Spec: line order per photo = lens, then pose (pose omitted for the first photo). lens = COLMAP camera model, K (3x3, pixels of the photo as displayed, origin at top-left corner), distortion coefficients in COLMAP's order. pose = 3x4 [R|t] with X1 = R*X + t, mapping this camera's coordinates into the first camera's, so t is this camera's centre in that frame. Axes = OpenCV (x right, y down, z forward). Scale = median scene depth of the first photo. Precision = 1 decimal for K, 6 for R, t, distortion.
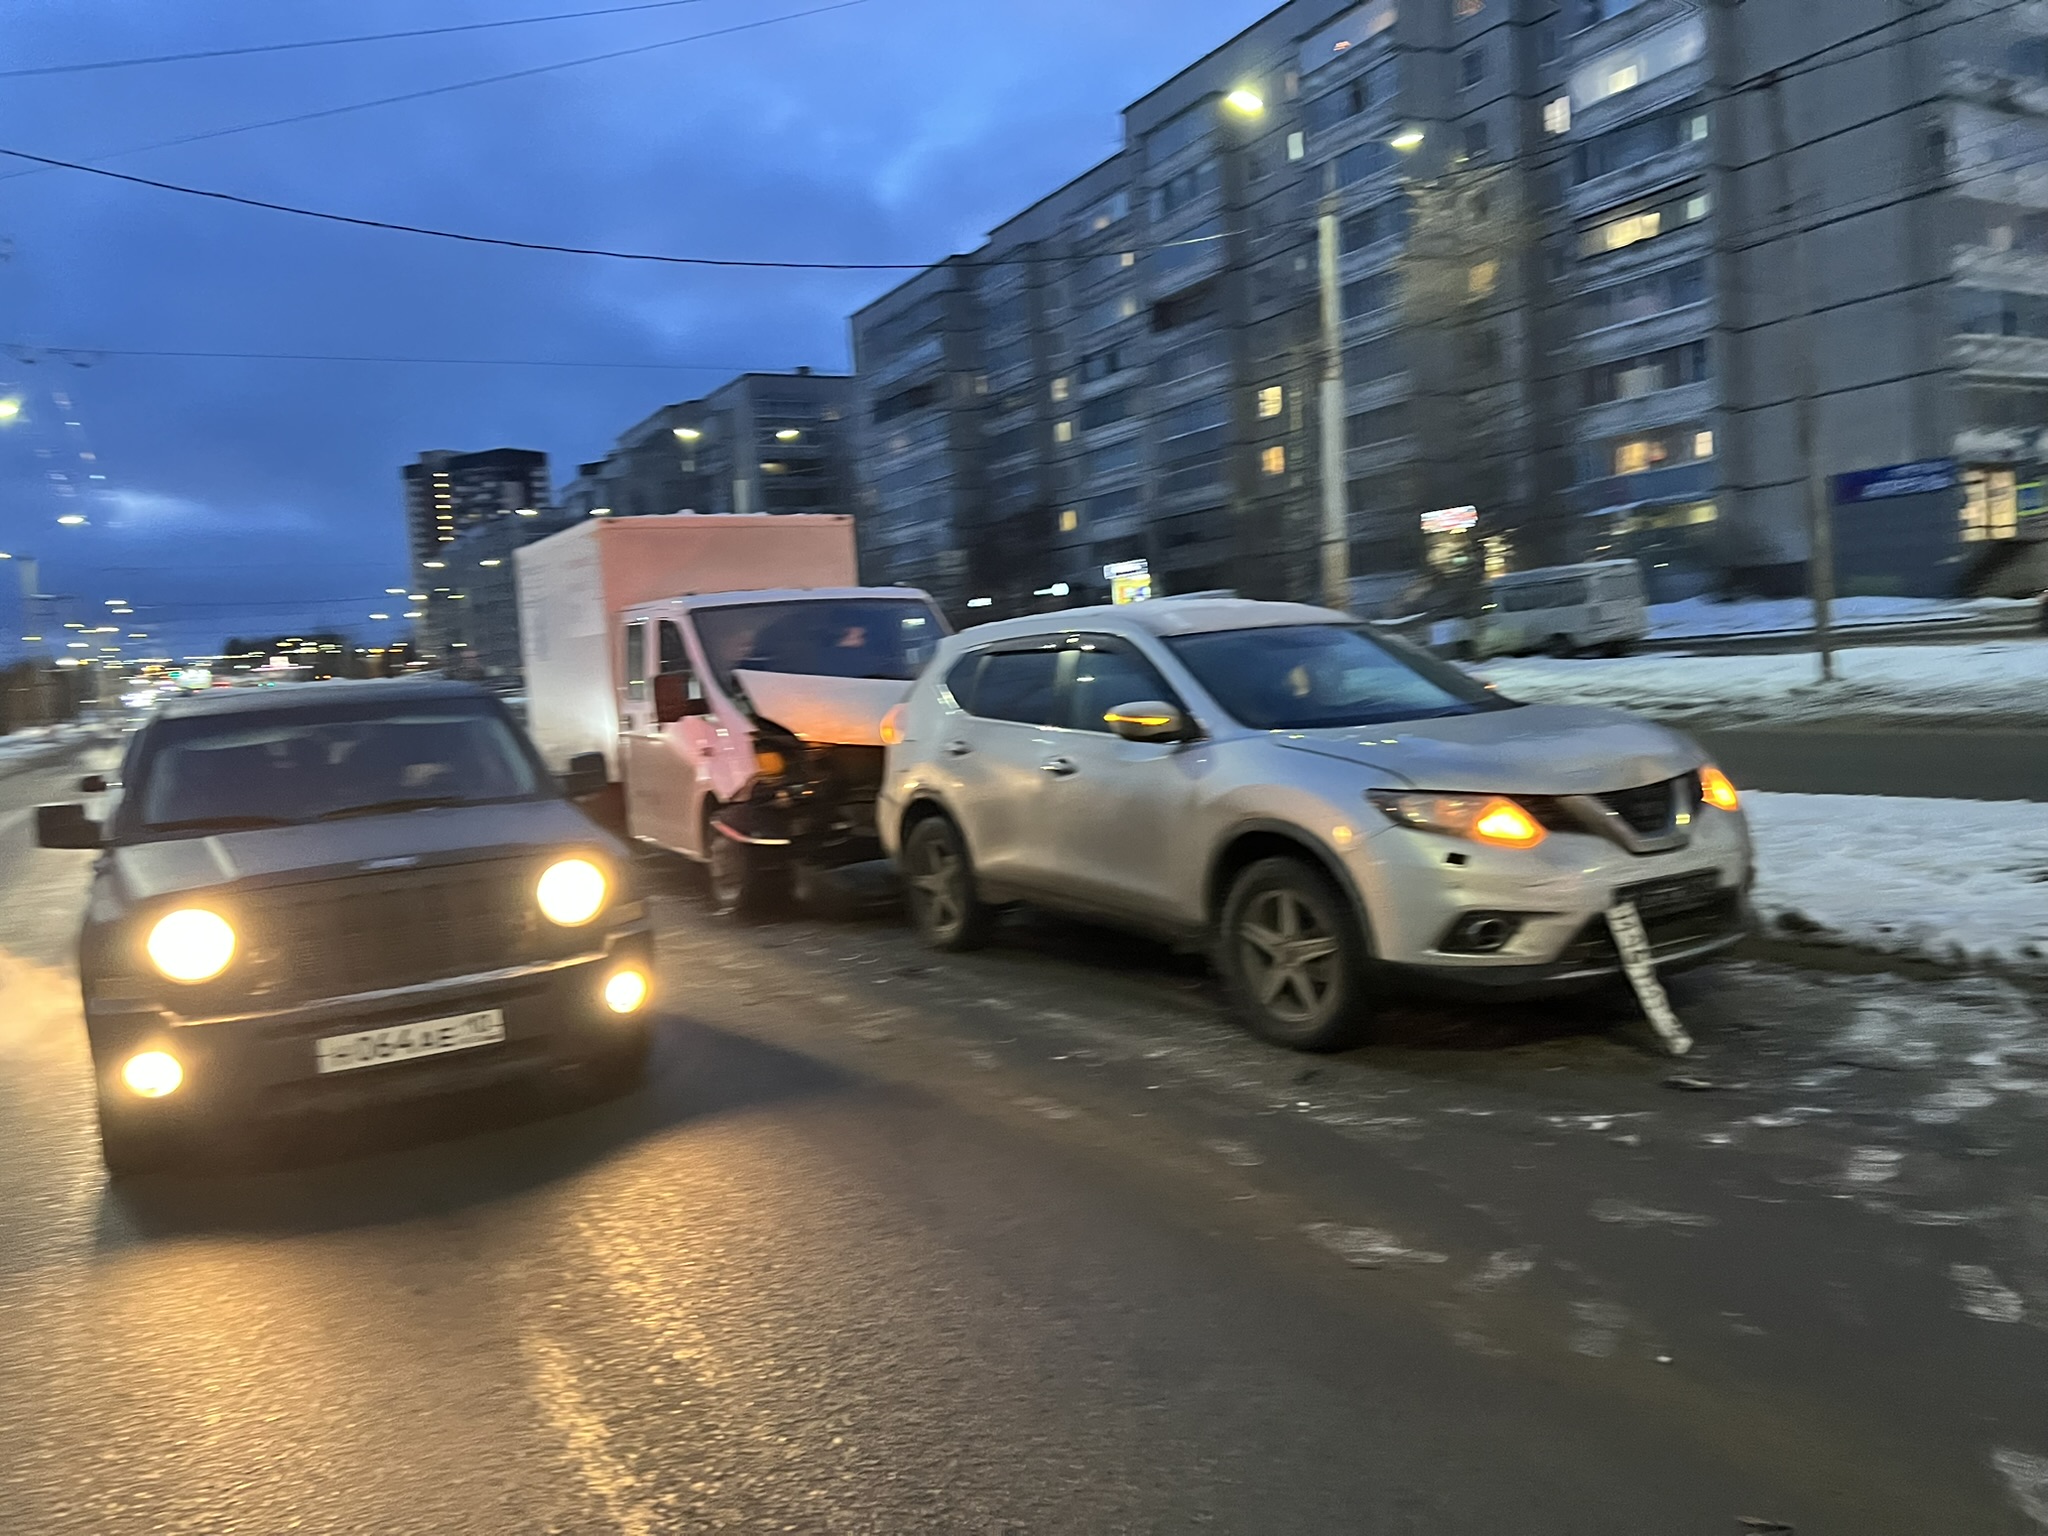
lens RADIAL K [[1552.3, 0, 1041.2], [0, 1552.3, 773.2], [0, 0, 1]] dist [0.025820, -0.008362]
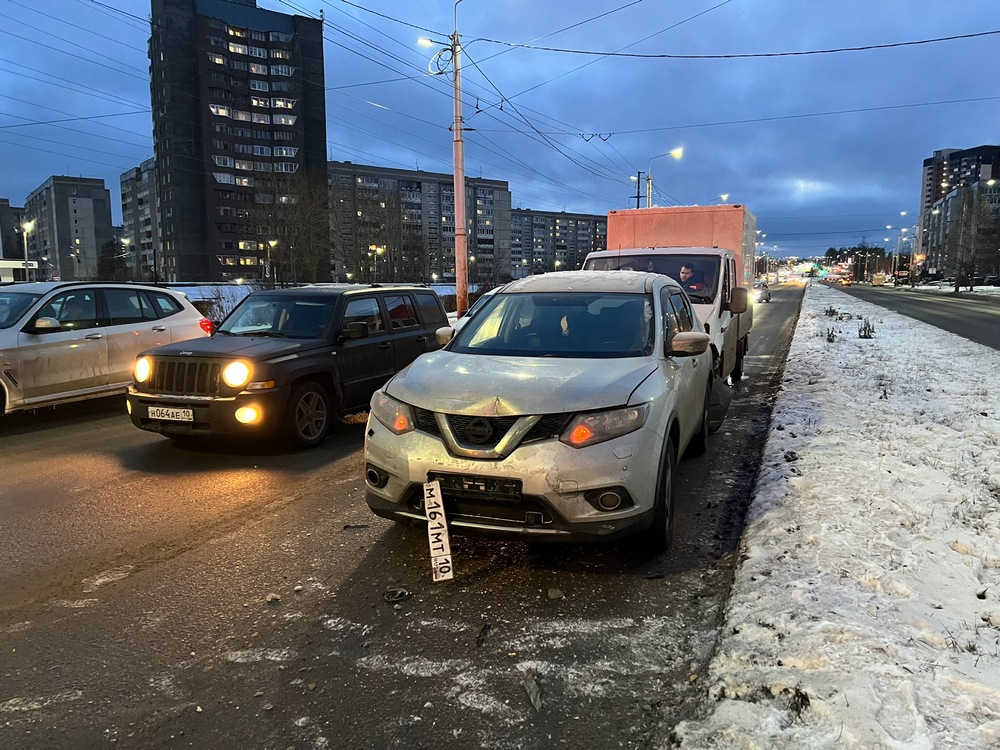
lens RADIAL K [[757.9, 0, 501.5], [0, 757.9, 375.6], [0, 0, 1]] dist [0.025820, -0.008362]
pose [[0.611506, 0.158697, -0.775162, 1.012280], [-0.096770, 0.987325, 0.125794, -0.131378], [0.785300, -0.001912, 0.619112, 0.568570]]
